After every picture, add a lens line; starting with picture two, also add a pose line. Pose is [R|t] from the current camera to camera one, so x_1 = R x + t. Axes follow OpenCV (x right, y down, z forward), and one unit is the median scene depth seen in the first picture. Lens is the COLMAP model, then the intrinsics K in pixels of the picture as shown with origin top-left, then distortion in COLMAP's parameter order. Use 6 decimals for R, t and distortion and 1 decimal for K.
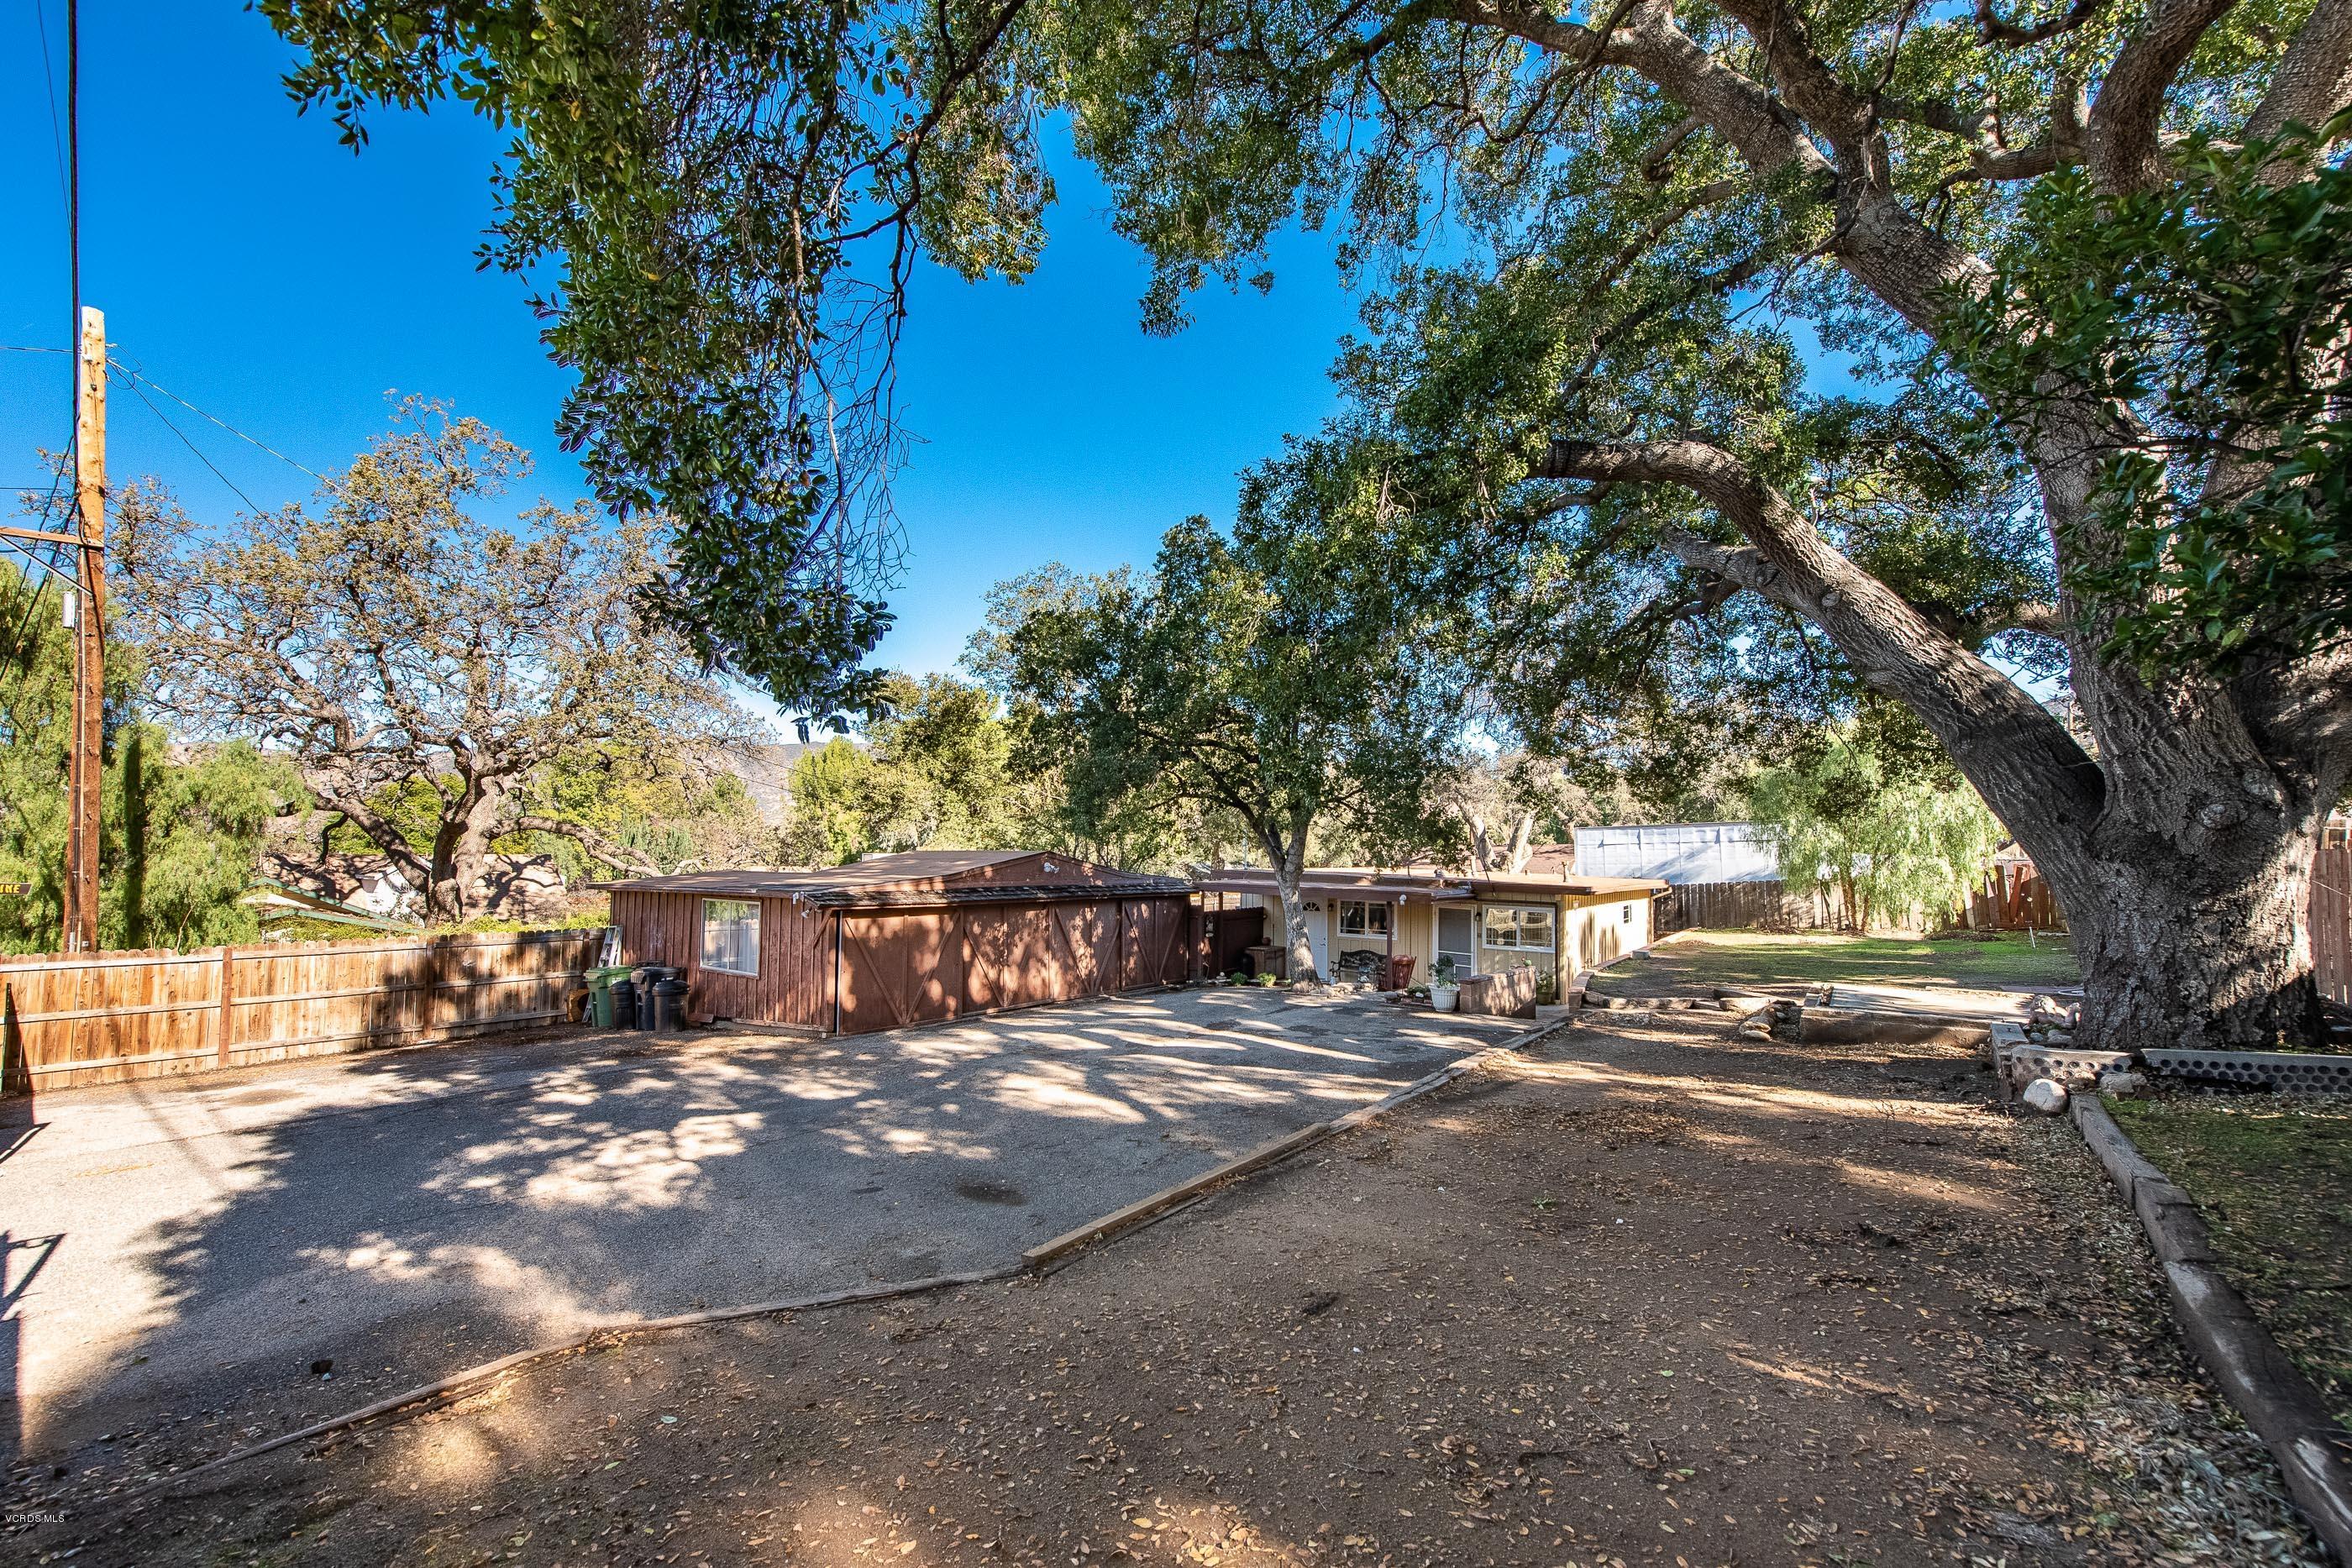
lens RADIAL K [[927.0, 0, 1176.2], [0, 927.0, 787.4], [0, 0, 1]] dist [0.008817, -0.003146]
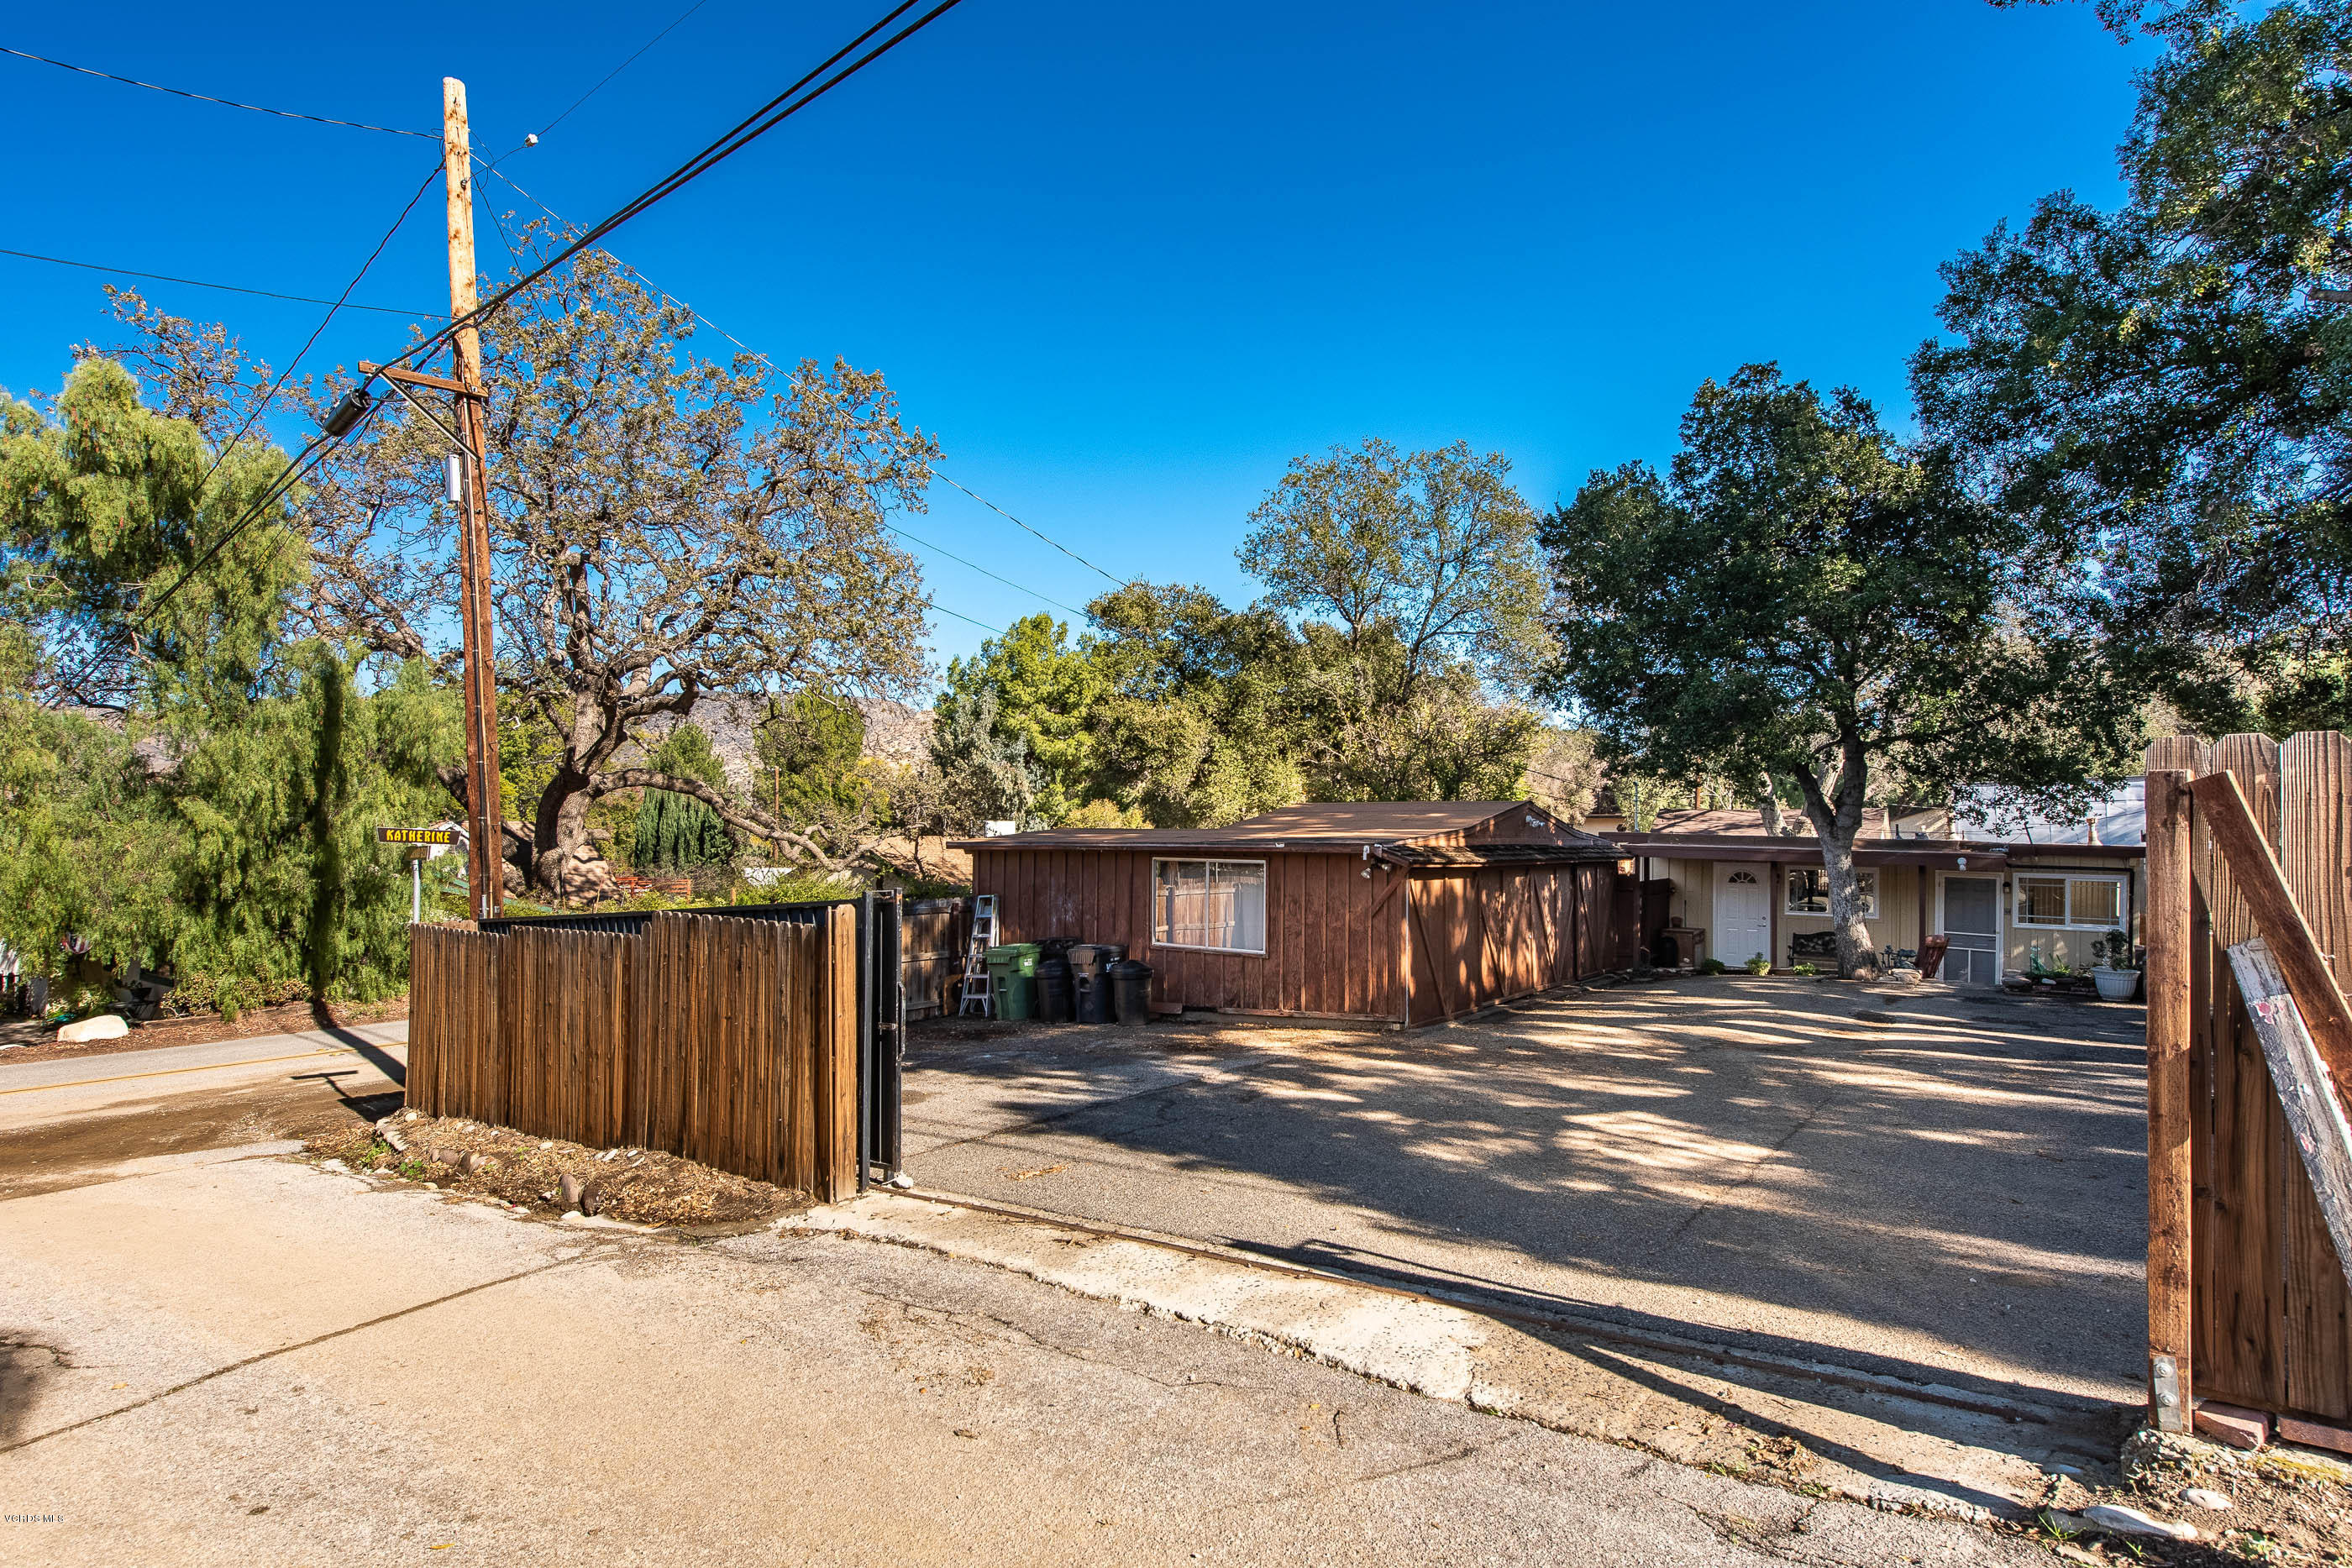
lens RADIAL K [[1161.0, 0, 1180.8], [0, 1161.0, 786.3], [0, 0, 1]] dist [0.024221, -0.003822]
pose [[0.999993, -0.000130, 0.003691, -0.578373], [0.000007, 0.999445, 0.033307, 0.030641], [-0.003693, -0.033307, 0.999438, 0.019939]]
